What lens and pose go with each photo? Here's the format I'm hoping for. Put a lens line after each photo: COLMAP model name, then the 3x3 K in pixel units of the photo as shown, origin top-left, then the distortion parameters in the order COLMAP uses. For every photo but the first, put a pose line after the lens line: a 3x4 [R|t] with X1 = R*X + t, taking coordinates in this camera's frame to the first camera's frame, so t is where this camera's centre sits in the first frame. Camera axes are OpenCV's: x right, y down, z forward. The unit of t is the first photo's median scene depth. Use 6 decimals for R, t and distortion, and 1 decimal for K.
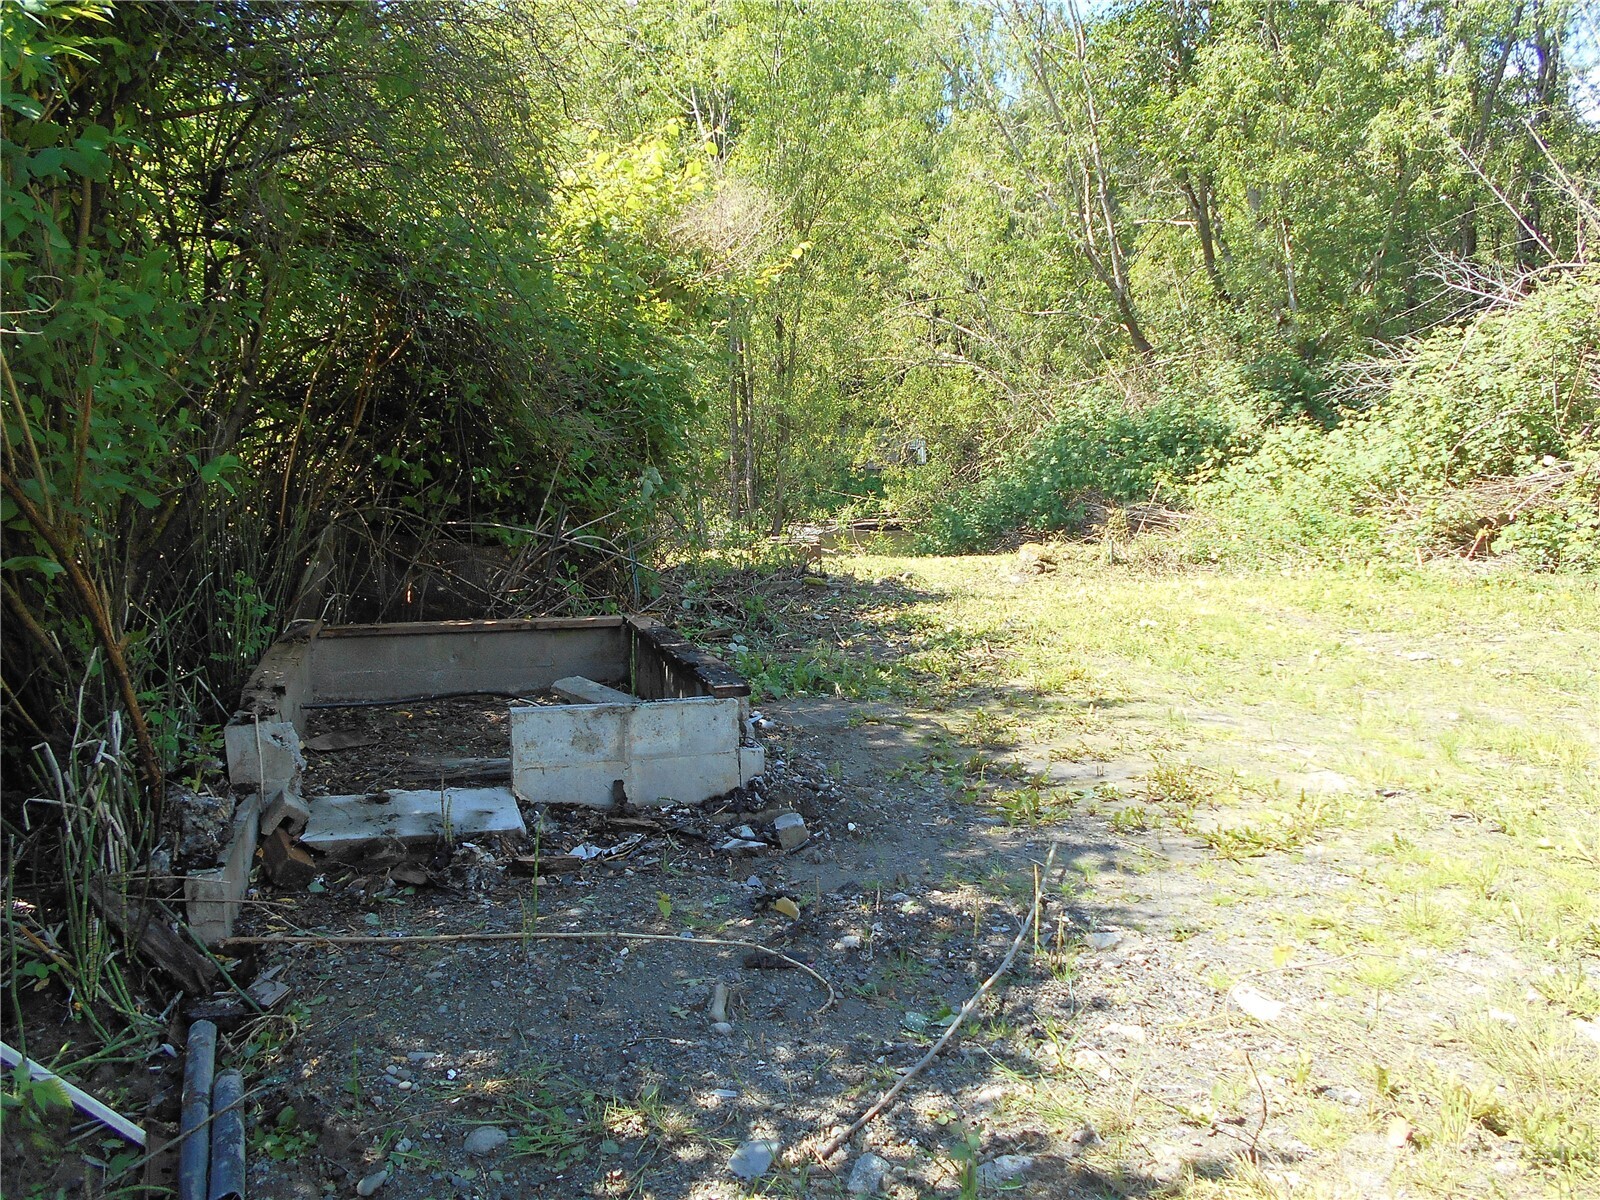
lens RADIAL K [[1229.0, 0, 801.7], [0, 1229.0, 605.7], [0, 0, 1]] dist [-0.009484, -0.036991]
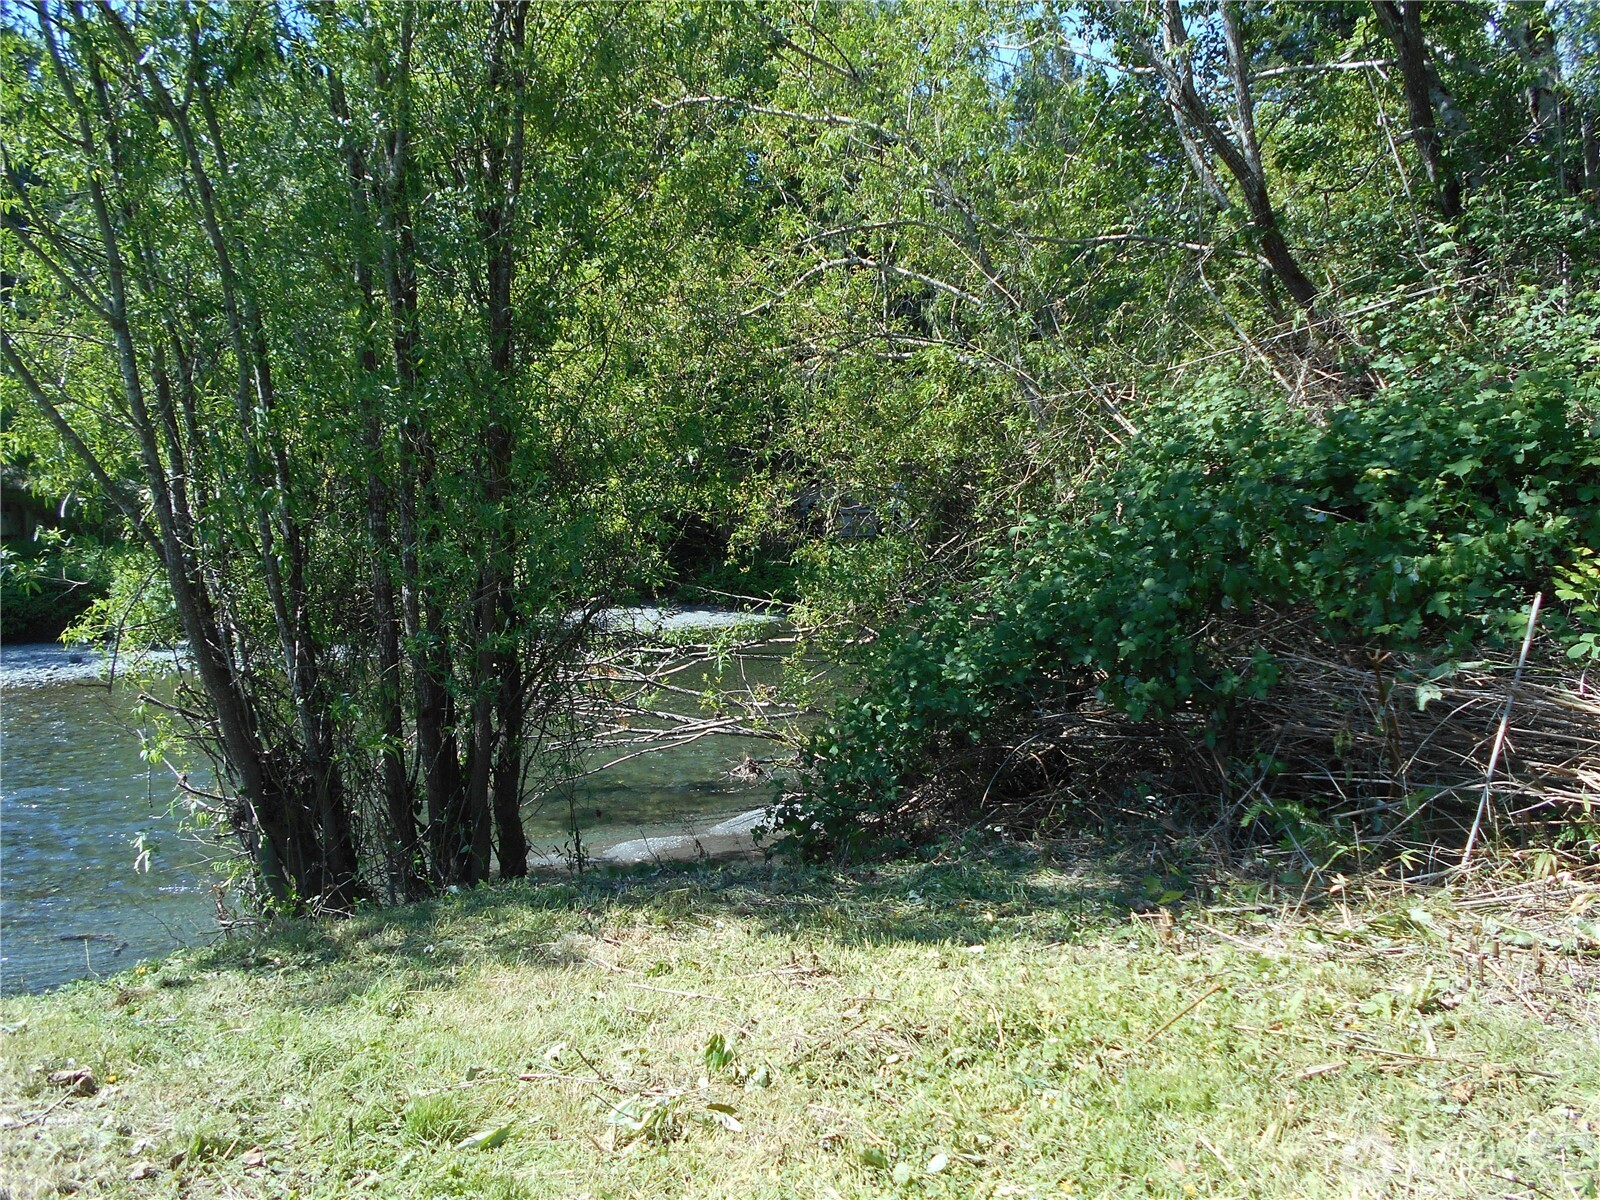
lens RADIAL K [[1229.0, 0, 801.7], [0, 1229.0, 605.7], [0, 0, 1]] dist [-0.009484, -0.036991]
pose [[0.999910, -0.013361, -0.001187, 0.076658], [0.013274, 0.998356, -0.055755, -0.063068], [0.001930, 0.055735, 0.998444, 0.517149]]
